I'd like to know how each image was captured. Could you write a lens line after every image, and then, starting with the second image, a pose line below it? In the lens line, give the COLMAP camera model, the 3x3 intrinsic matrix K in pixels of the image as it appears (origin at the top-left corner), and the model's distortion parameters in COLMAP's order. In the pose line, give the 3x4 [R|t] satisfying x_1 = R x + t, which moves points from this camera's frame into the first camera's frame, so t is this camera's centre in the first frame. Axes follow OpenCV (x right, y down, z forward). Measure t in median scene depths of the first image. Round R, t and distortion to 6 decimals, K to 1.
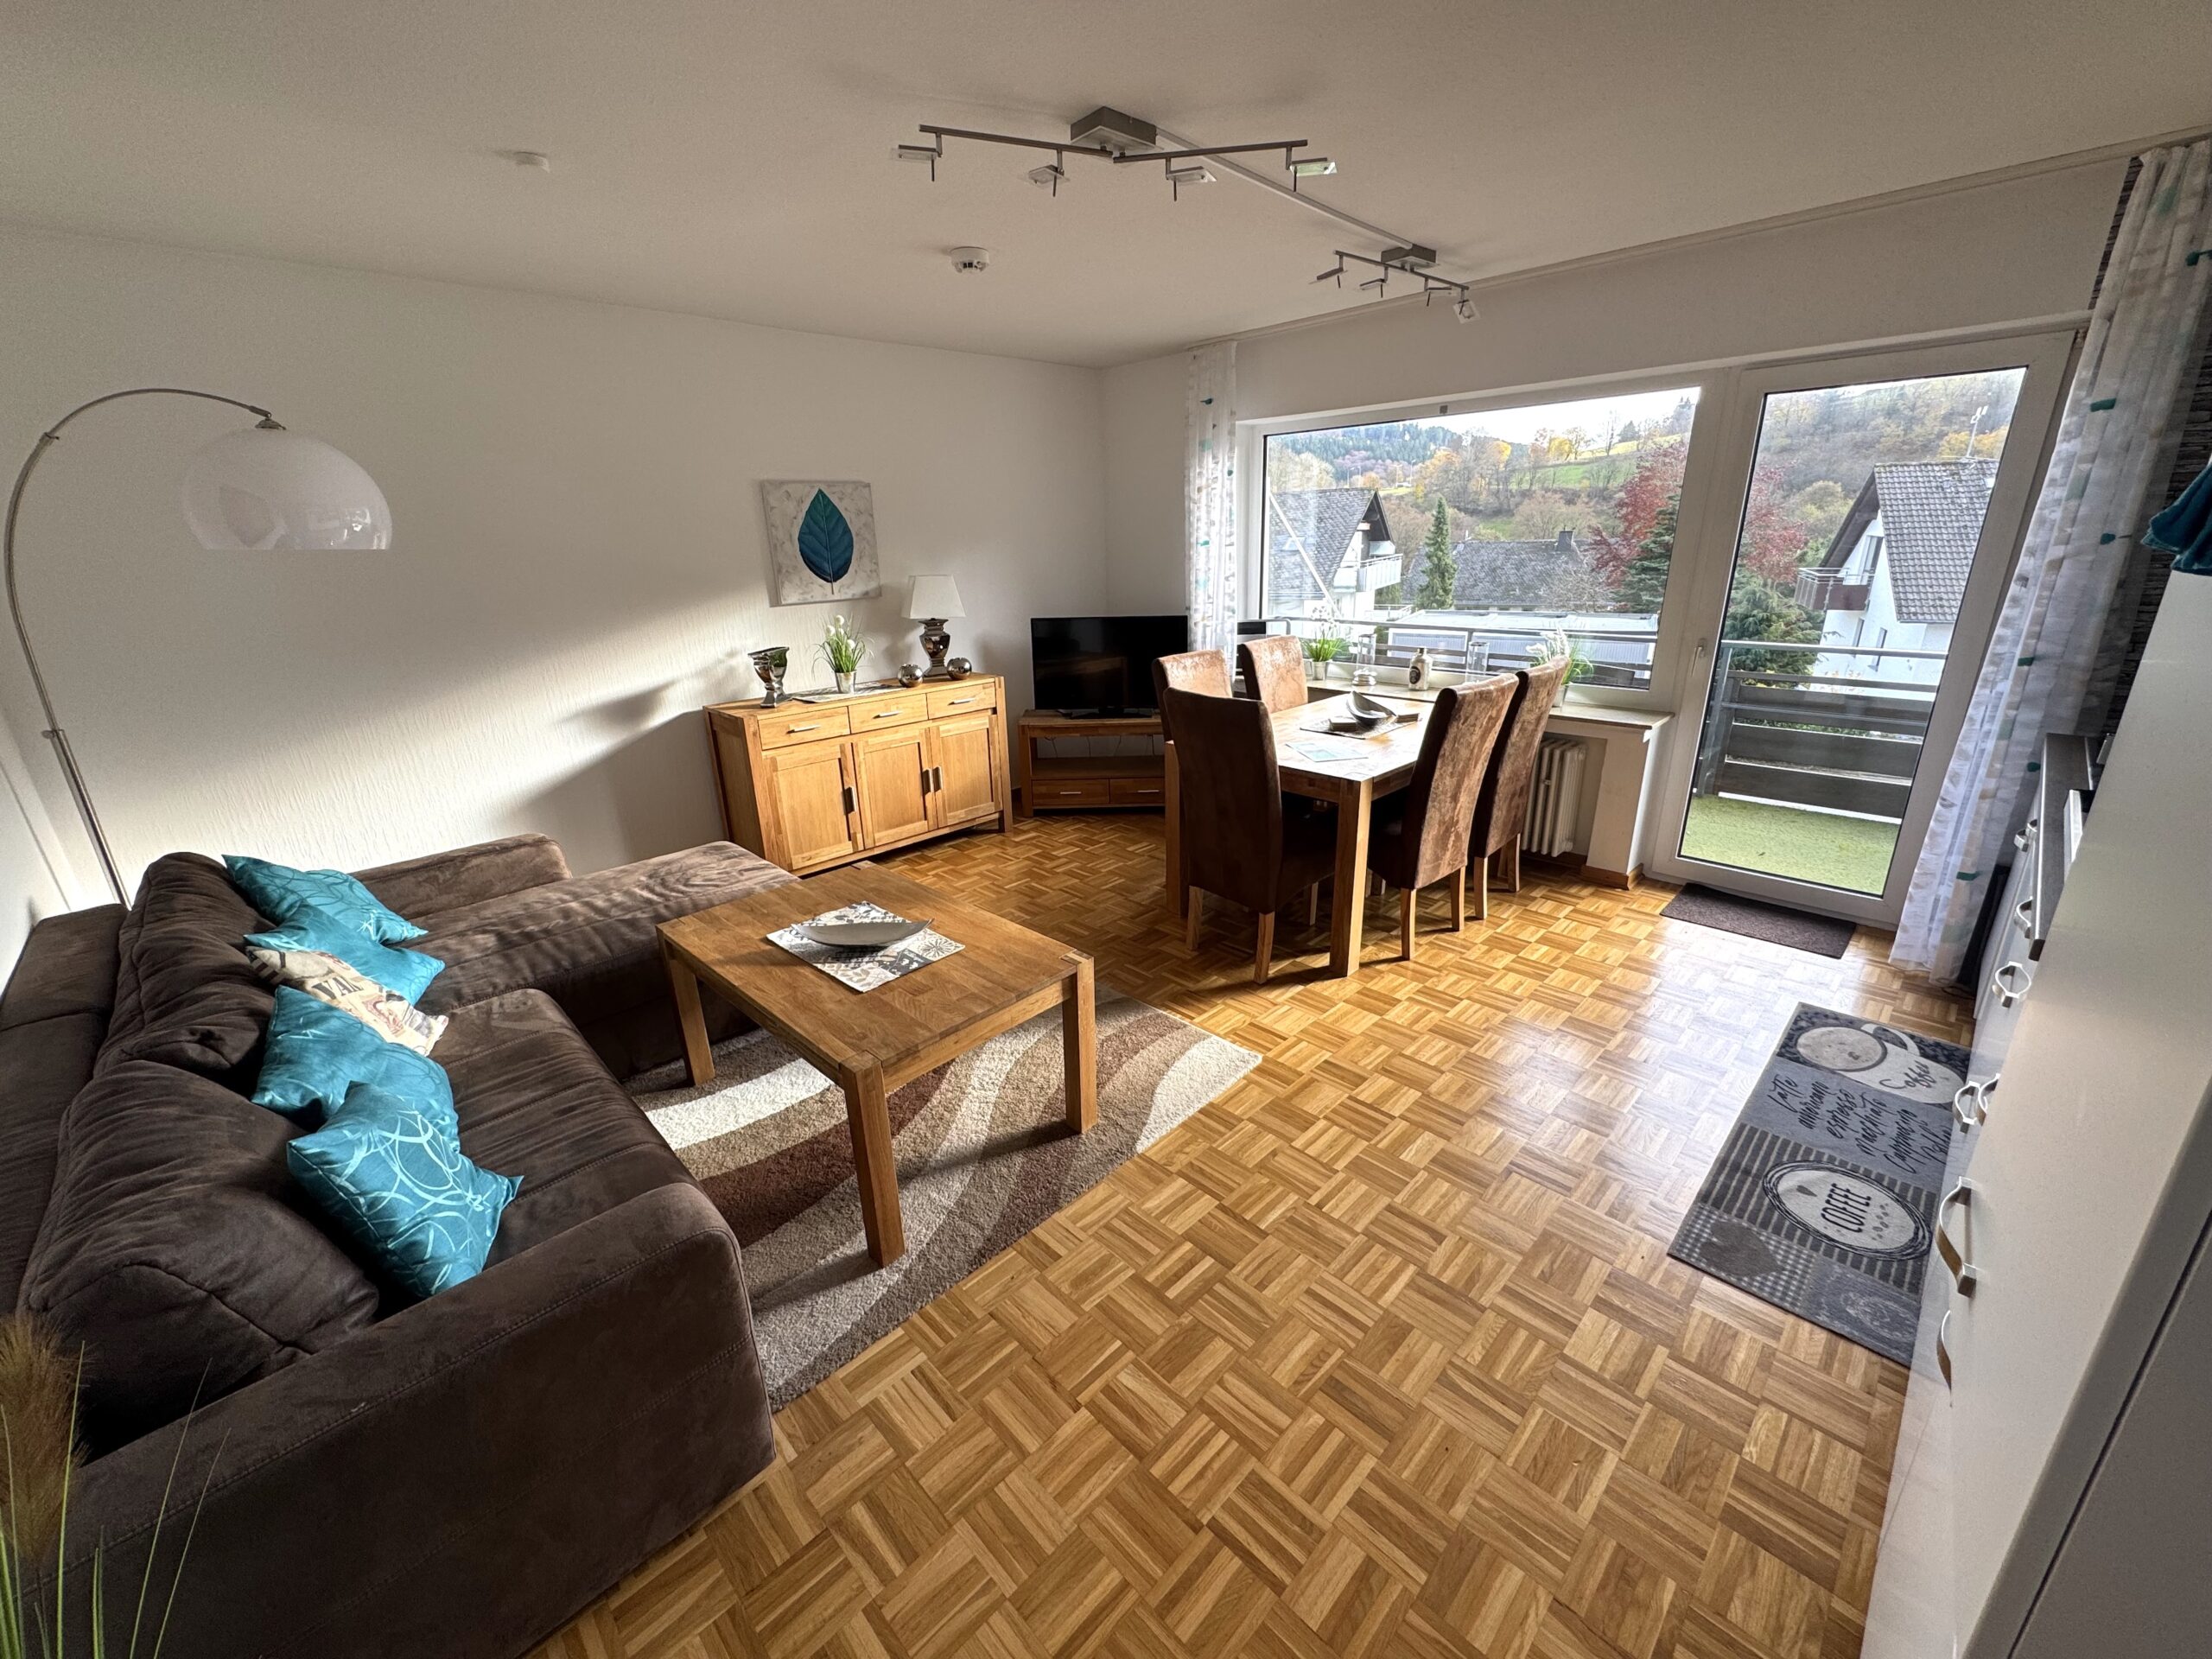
lens RADIAL K [[889.4, 0, 1104.3], [0, 889.4, 836.6], [0, 0, 1]] dist [-0.000041, -0.000022]
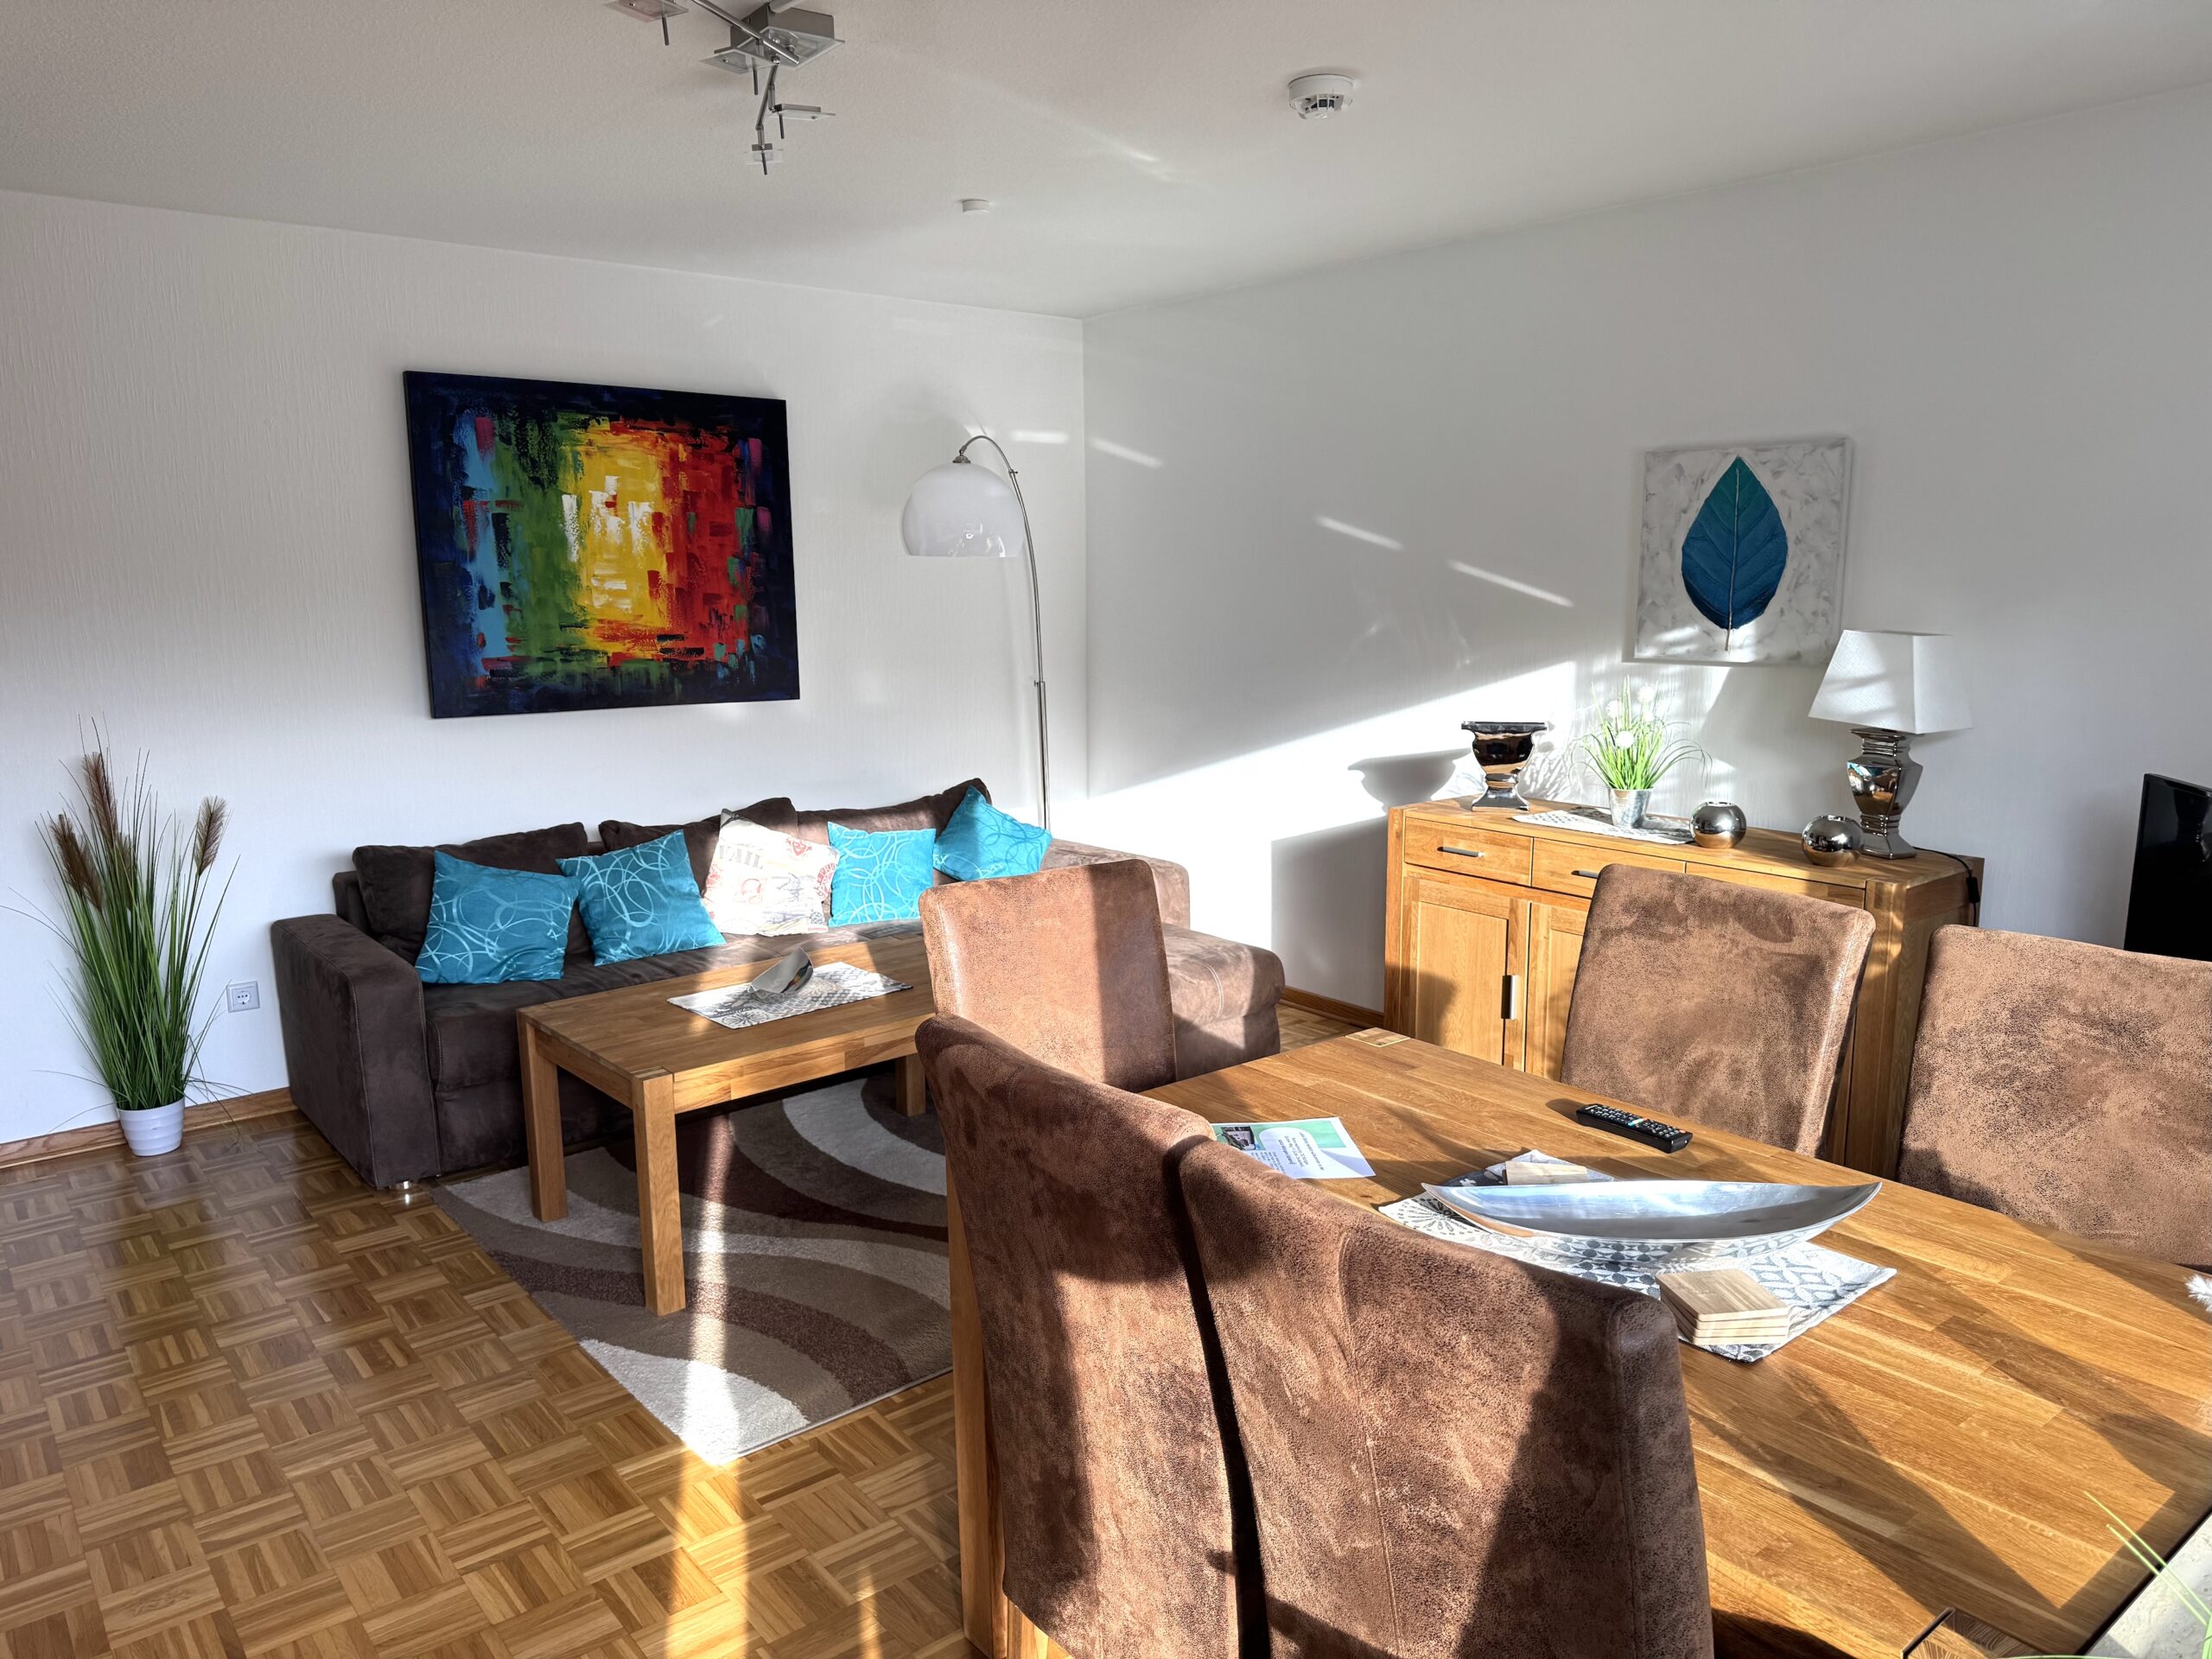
lens RADIAL K [[1555.4, 0, 1106.1], [0, 1555.4, 833.4], [0, 0, 1]] dist [0.000359, 0.000218]
pose [[-0.109035, 0.195660, -0.974591, 0.684742], [-0.311179, 0.924440, 0.220406, -0.275271], [0.944076, 0.327304, -0.039911, 0.767394]]
